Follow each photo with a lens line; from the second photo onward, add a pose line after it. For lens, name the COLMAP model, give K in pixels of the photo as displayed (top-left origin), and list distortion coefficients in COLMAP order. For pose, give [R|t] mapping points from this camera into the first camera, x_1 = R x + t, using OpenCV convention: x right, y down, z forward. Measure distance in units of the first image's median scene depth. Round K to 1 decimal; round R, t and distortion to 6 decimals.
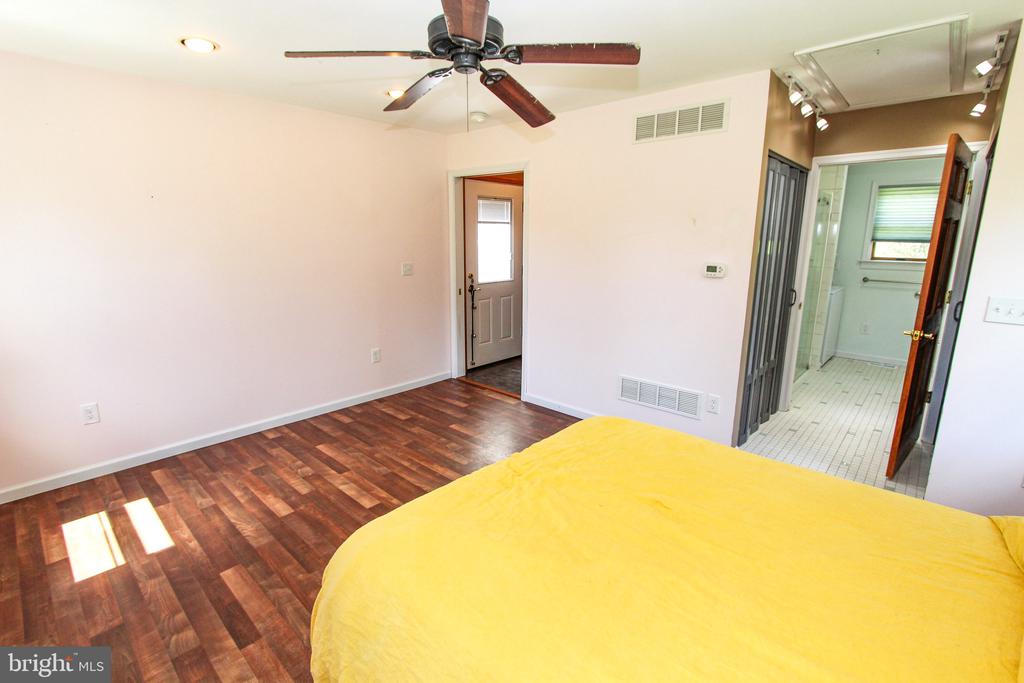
lens RADIAL K [[473.6, 0, 517.7], [0, 473.6, 337.6], [0, 0, 1]] dist [-0.023300, 0.004072]
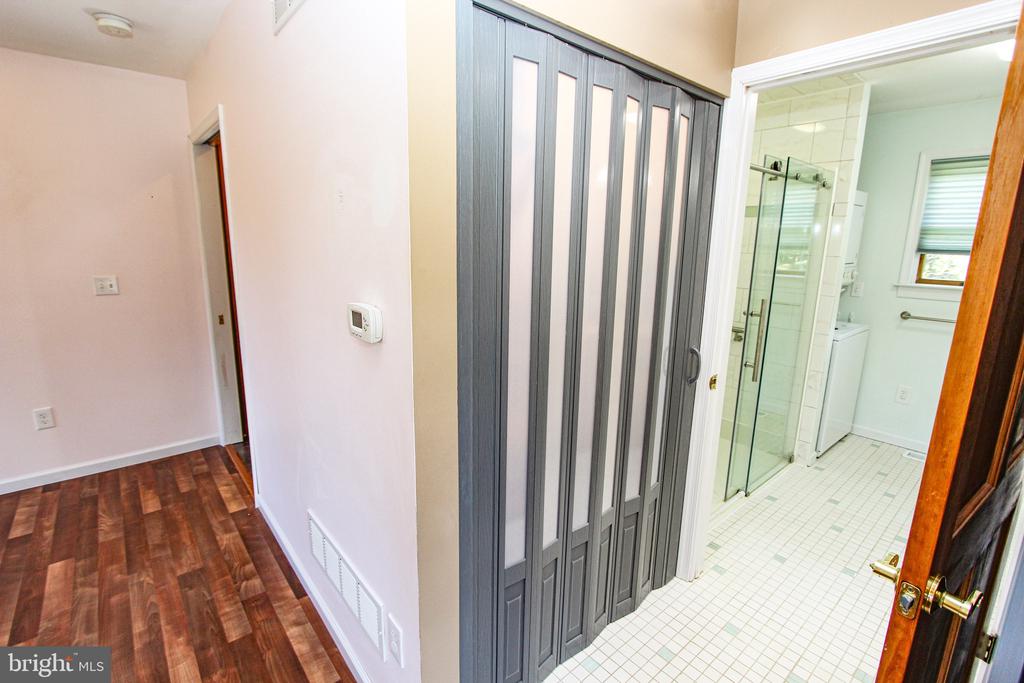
lens RADIAL K [[473.6, 0, 511.2], [0, 473.6, 338.5], [0, 0, 1]] dist [-0.023300, 0.004072]
pose [[0.991507, 0.037845, -0.124429, 0.361922], [-0.038671, 0.999243, -0.004227, -0.082909], [0.124175, 0.009003, 0.992220, 0.388933]]
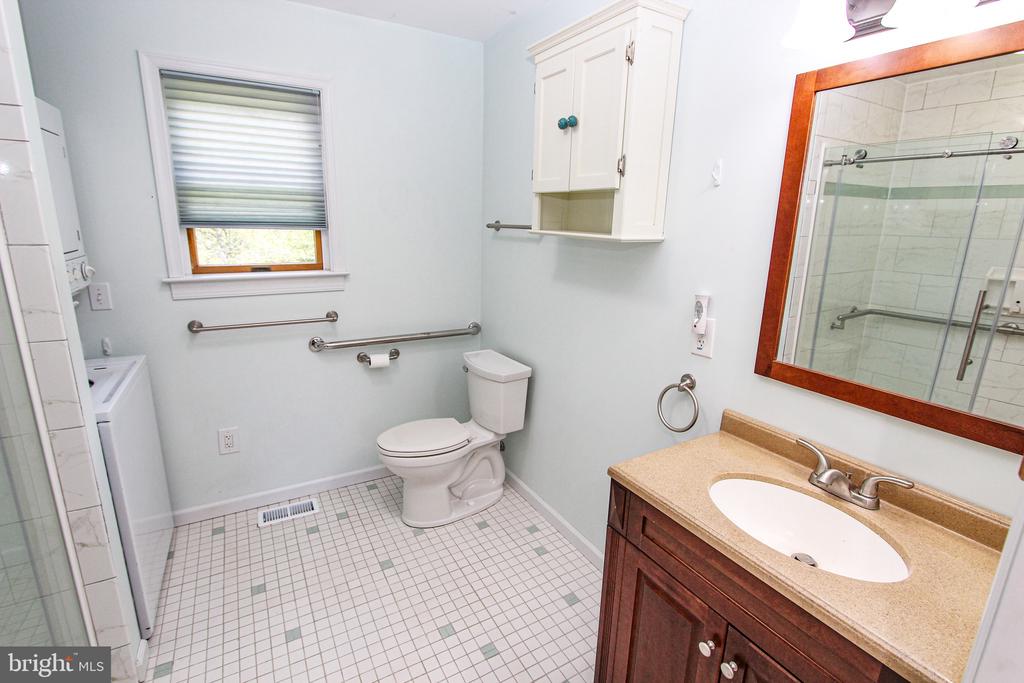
lens RADIAL K [[473.6, 0, 502.4], [0, 473.6, 338.6], [0, 0, 1]] dist [-0.023300, 0.004072]
pose [[0.311701, -0.223676, 0.923478, 0.537855], [0.179227, 0.968292, 0.174036, -0.157705], [-0.933124, 0.111265, 0.341906, 0.734670]]
